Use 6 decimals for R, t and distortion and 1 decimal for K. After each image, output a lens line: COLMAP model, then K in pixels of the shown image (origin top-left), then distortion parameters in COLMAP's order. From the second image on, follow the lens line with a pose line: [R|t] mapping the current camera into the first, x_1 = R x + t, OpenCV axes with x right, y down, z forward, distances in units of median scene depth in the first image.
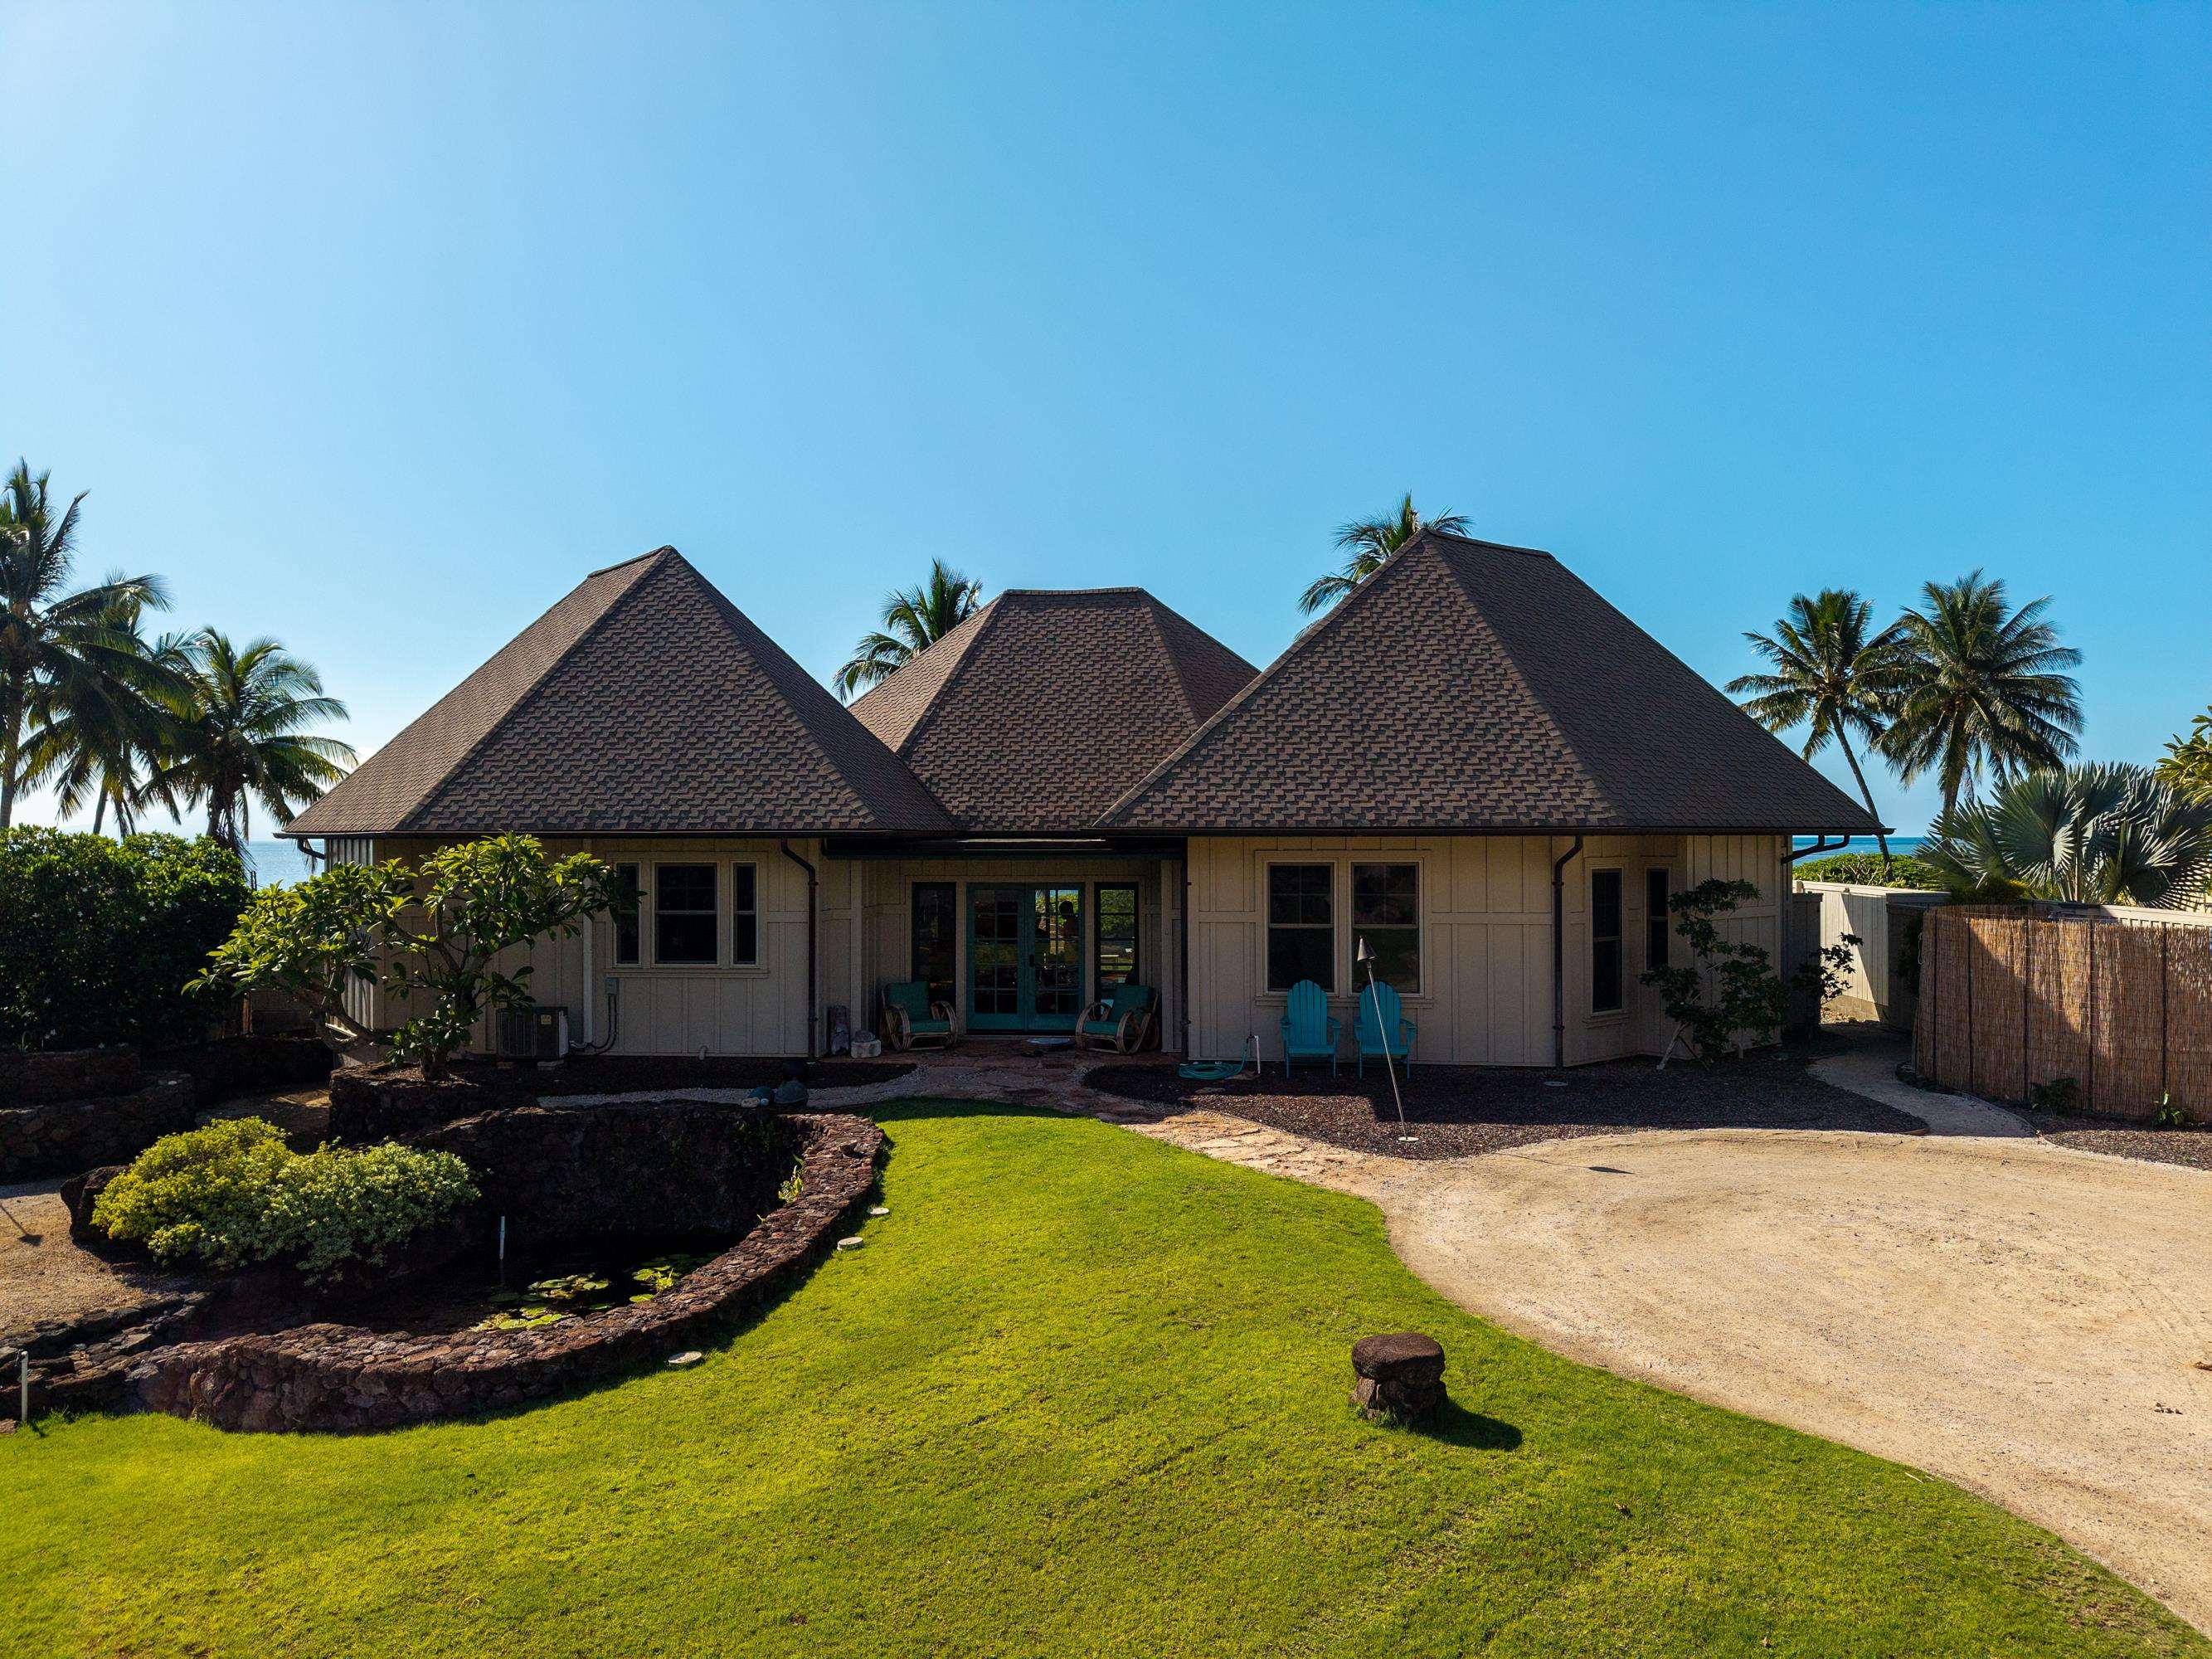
lens RADIAL K [[1498.5, 0, 1103.4], [0, 1498.5, 832.0], [0, 0, 1]] dist [0.012071, -0.003840]
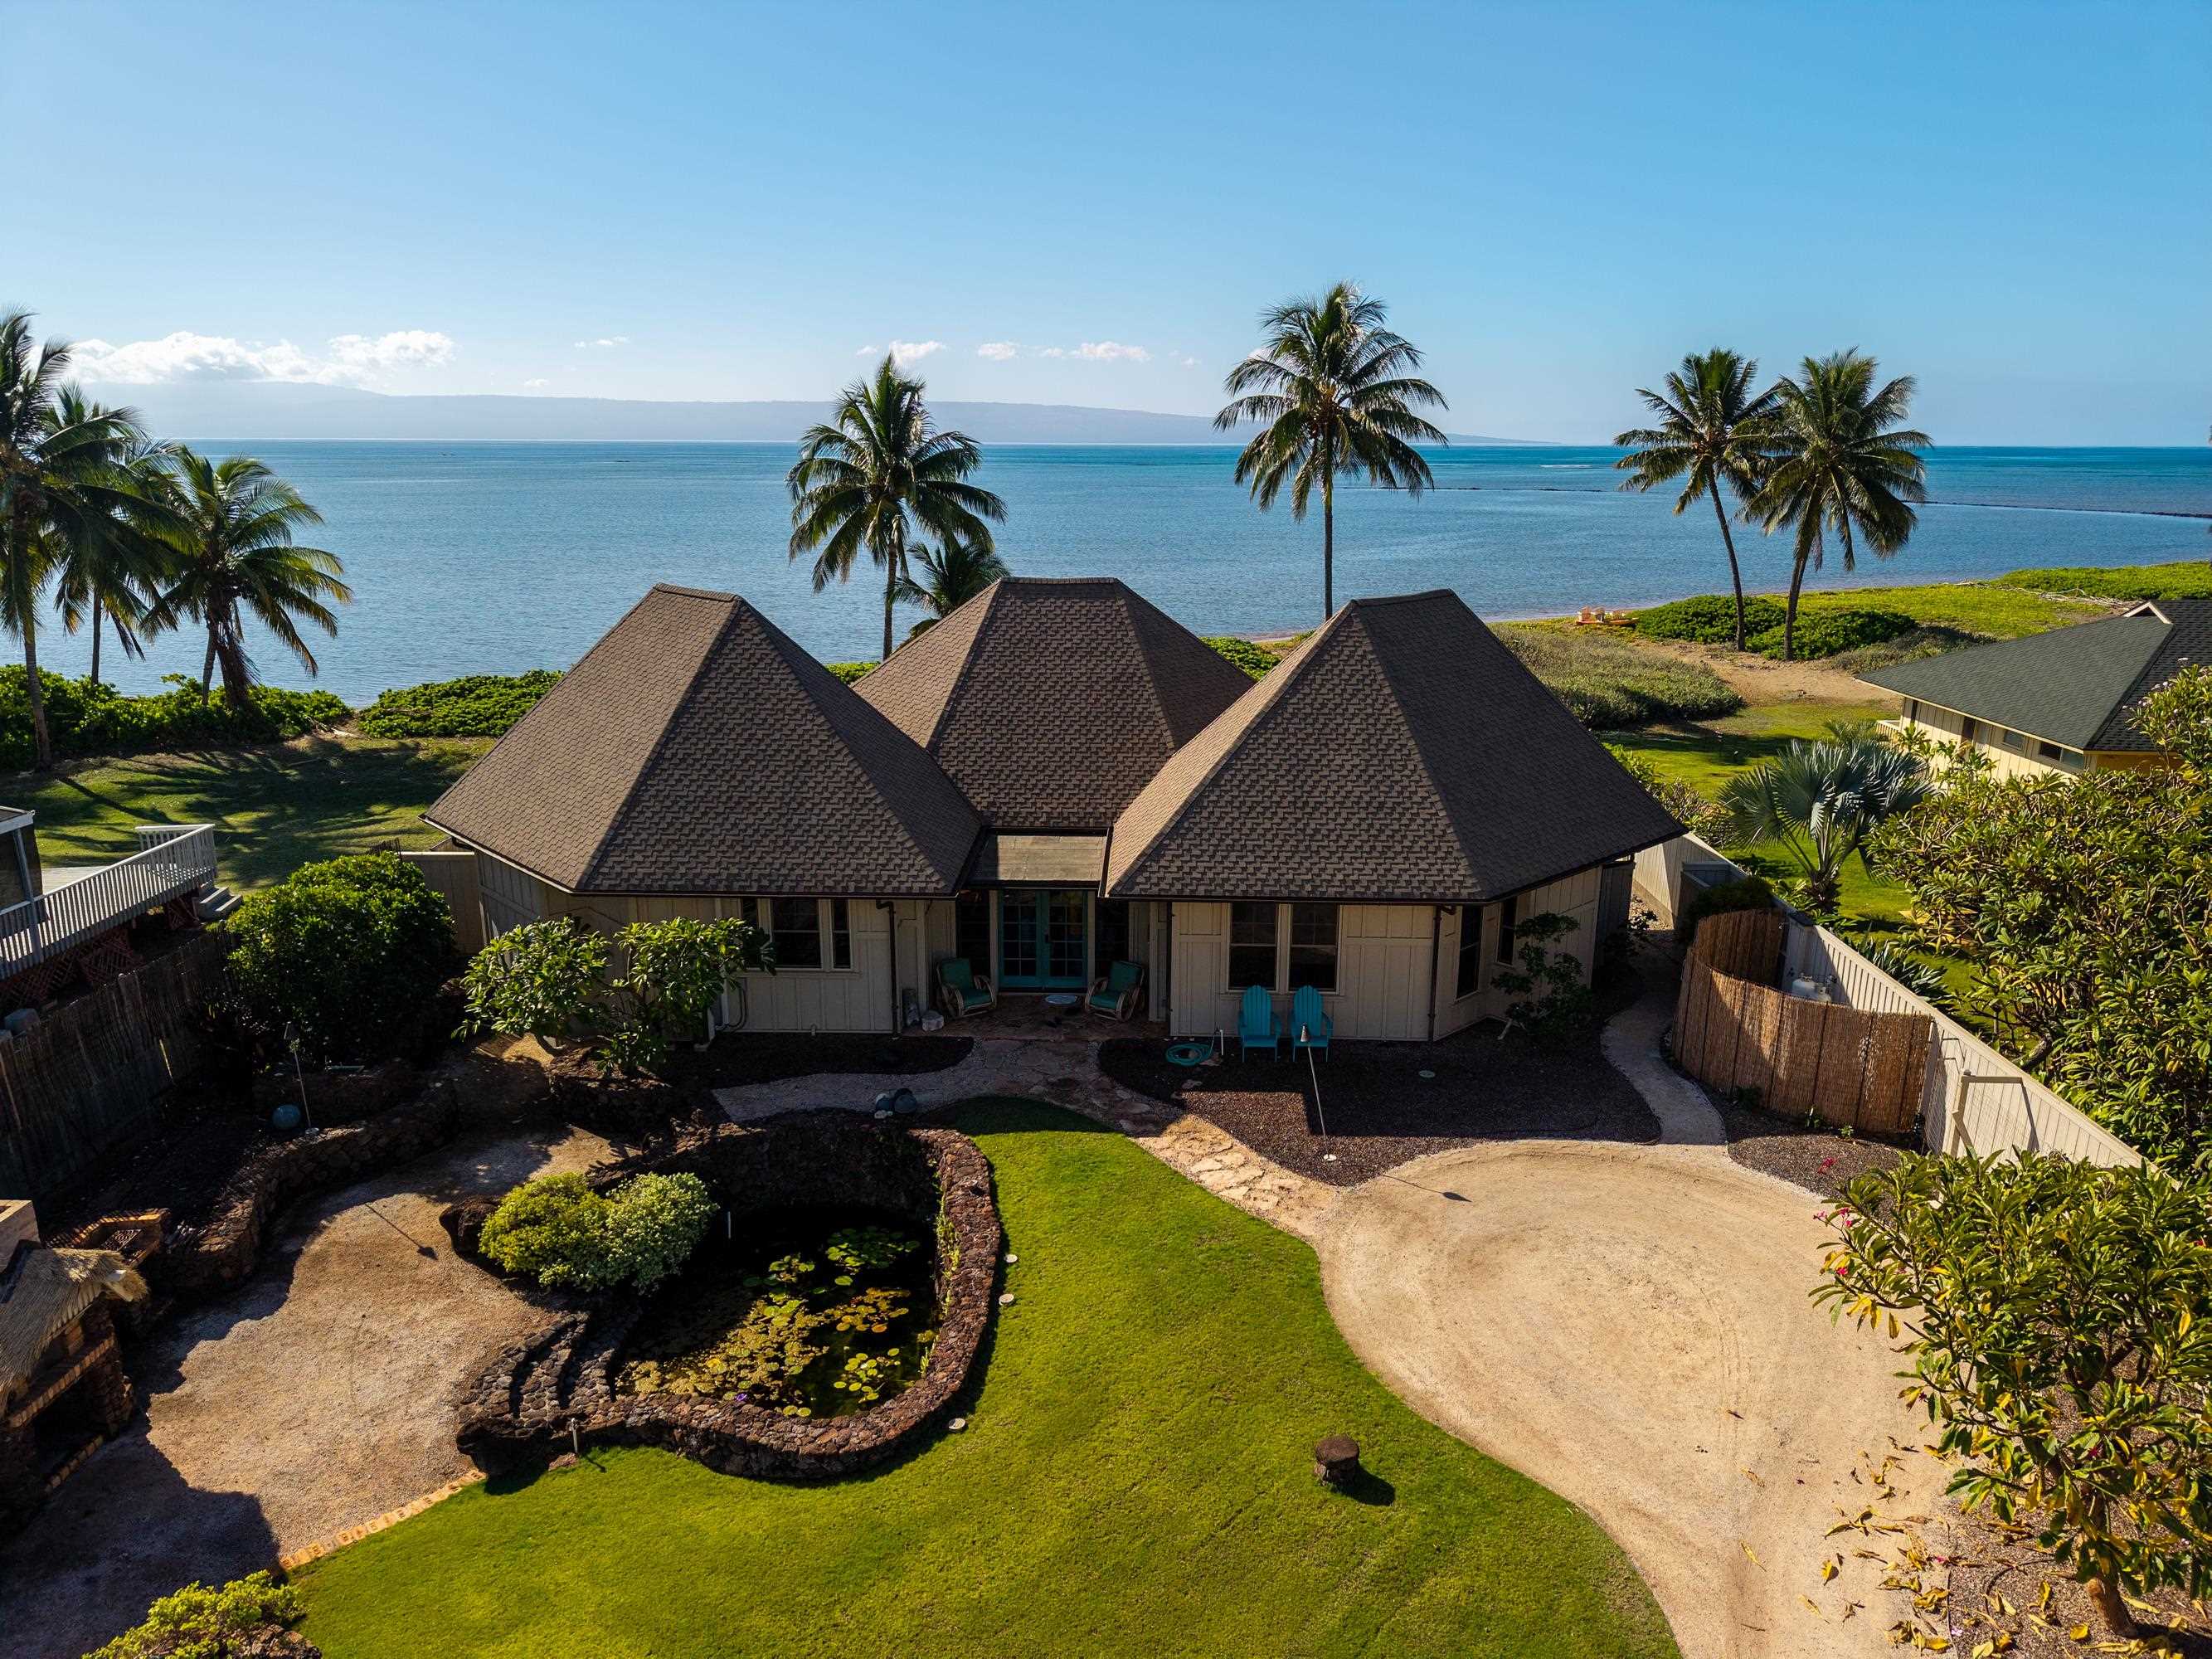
lens RADIAL K [[1497.2, 0, 1106.0], [0, 1497.2, 829.5], [0, 0, 1]] dist [0.042926, -0.054040]
pose [[0.997423, -0.013315, 0.070494, -0.100453], [-0.005188, 0.966664, 0.255995, -0.396071], [-0.071553, -0.255701, 0.964104, -0.296767]]
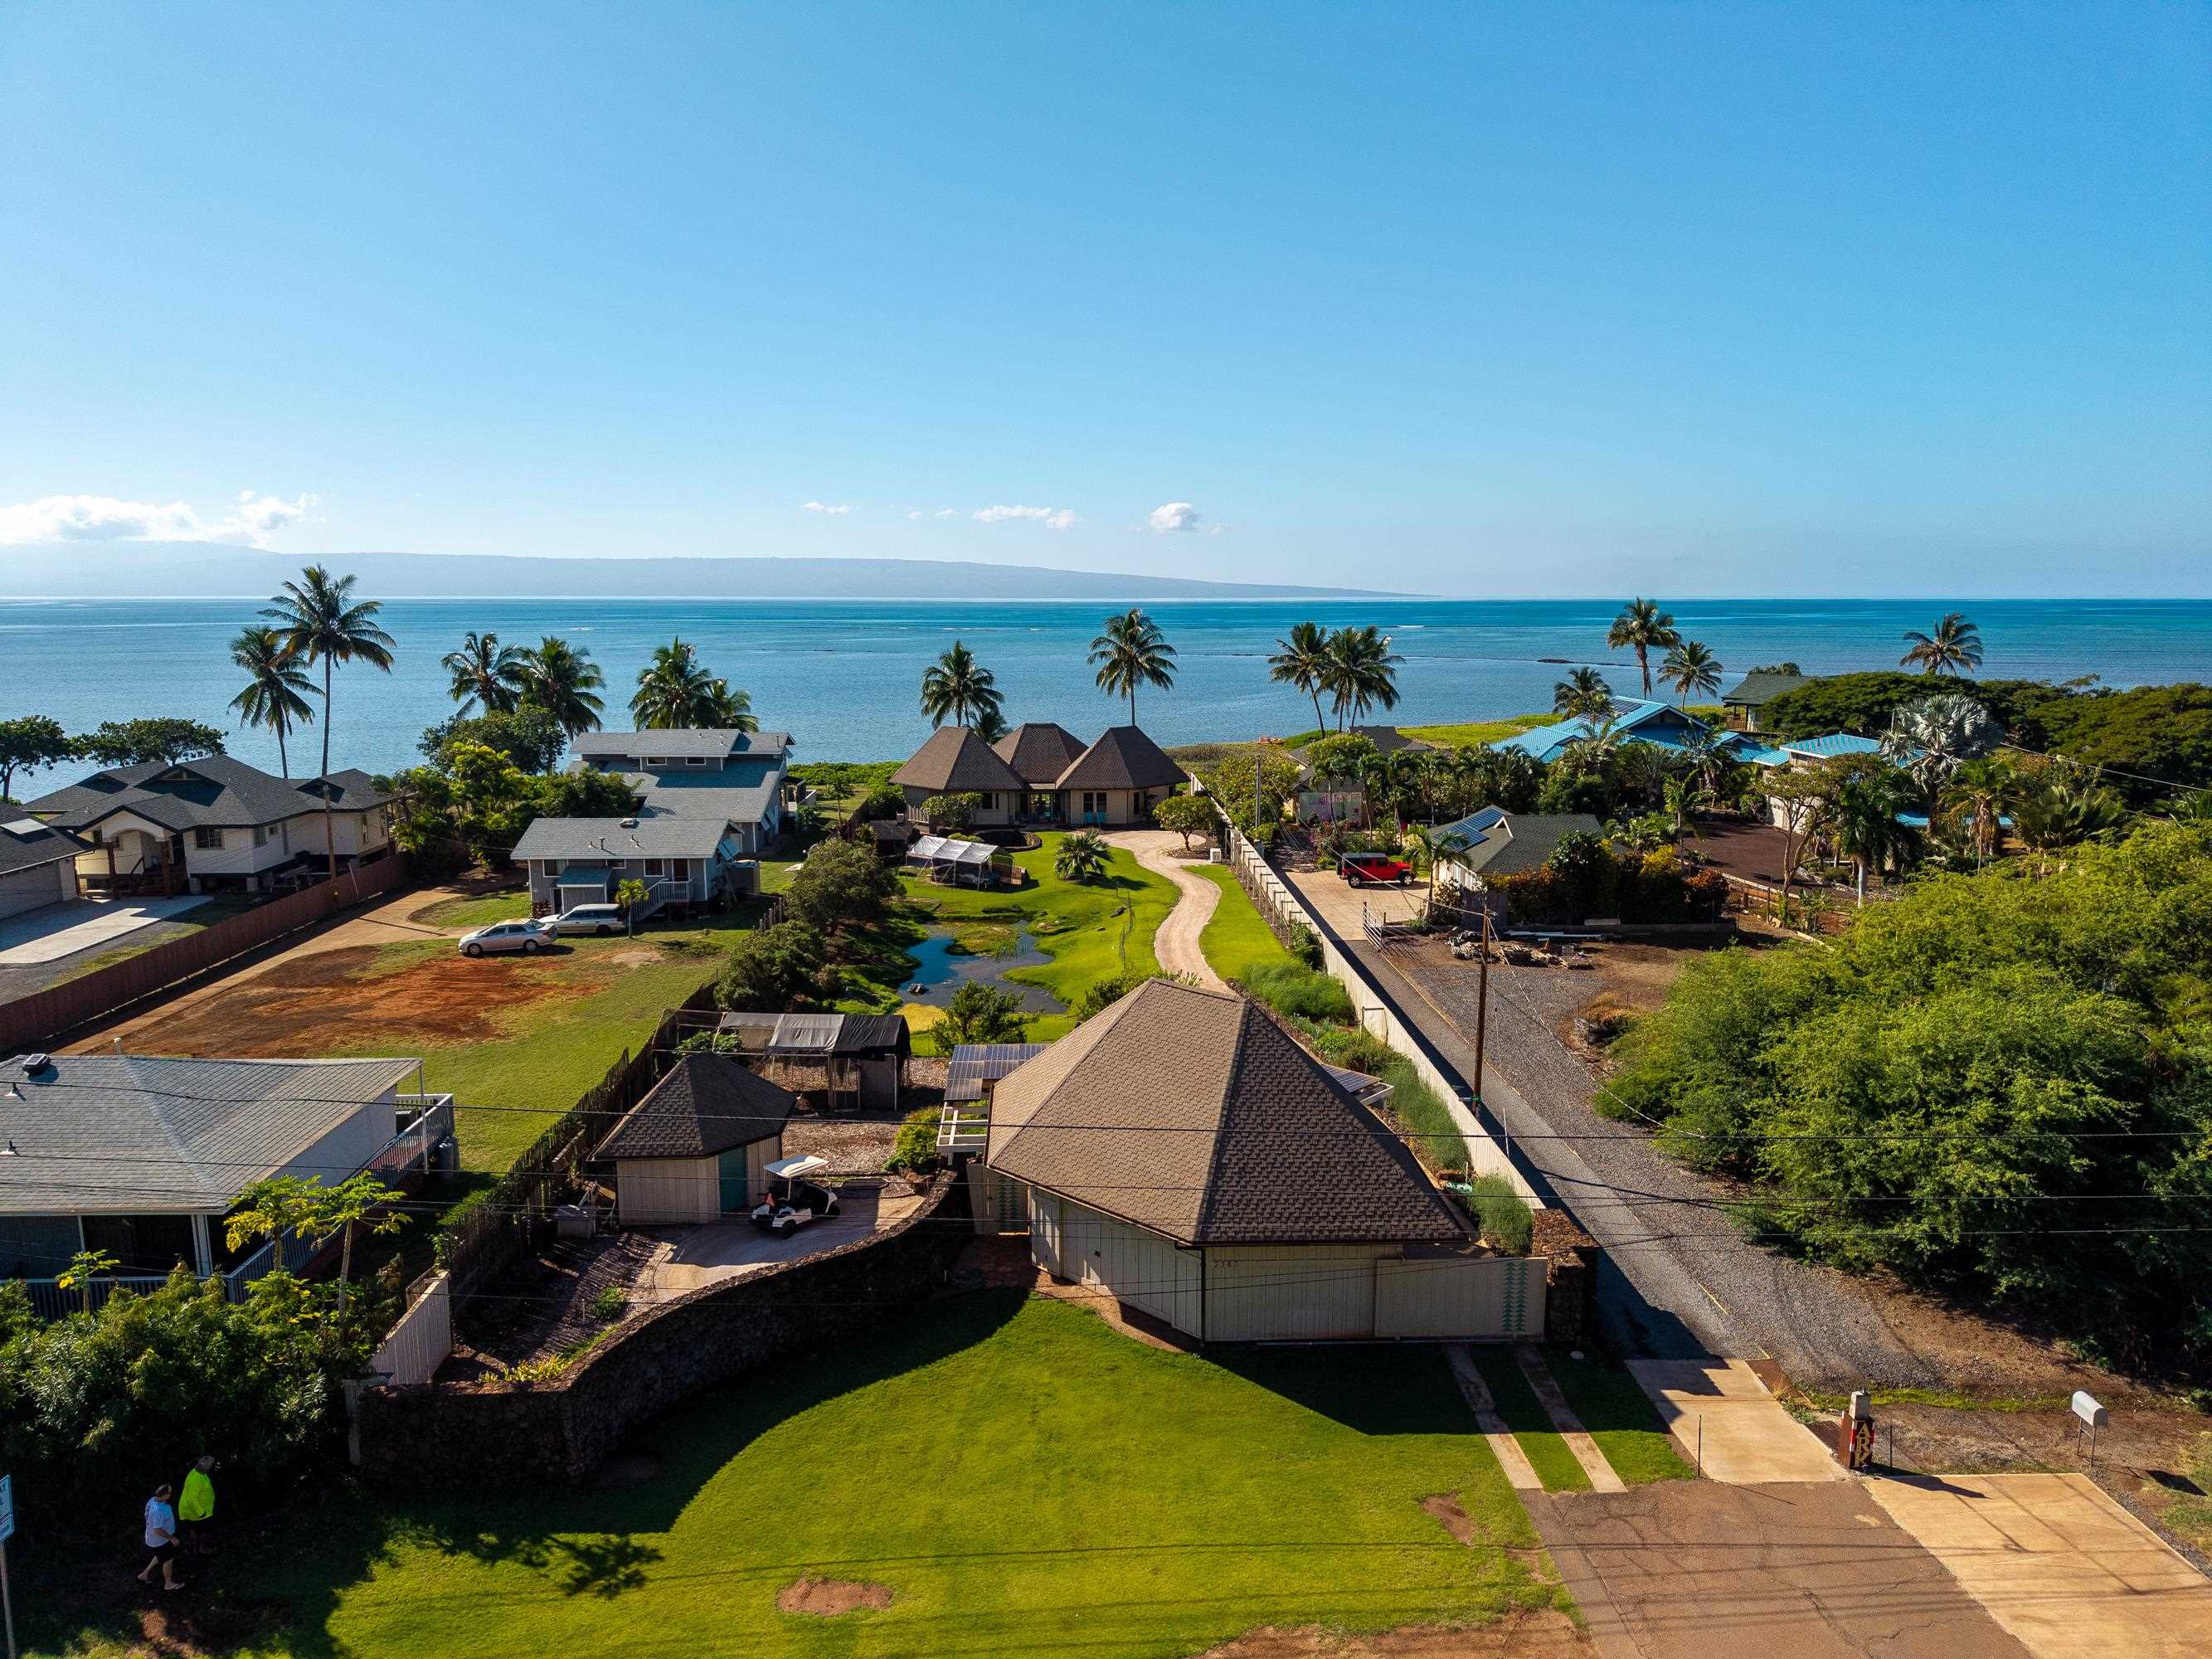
lens RADIAL K [[1498.5, 0, 1103.4], [0, 1498.5, 832.0], [0, 0, 1]] dist [0.012071, -0.003840]
pose [[0.990791, -0.022955, 0.133438, -0.654358], [0.001003, 0.986741, 0.162298, -0.841976], [-0.135394, -0.160669, 0.977678, -5.224278]]
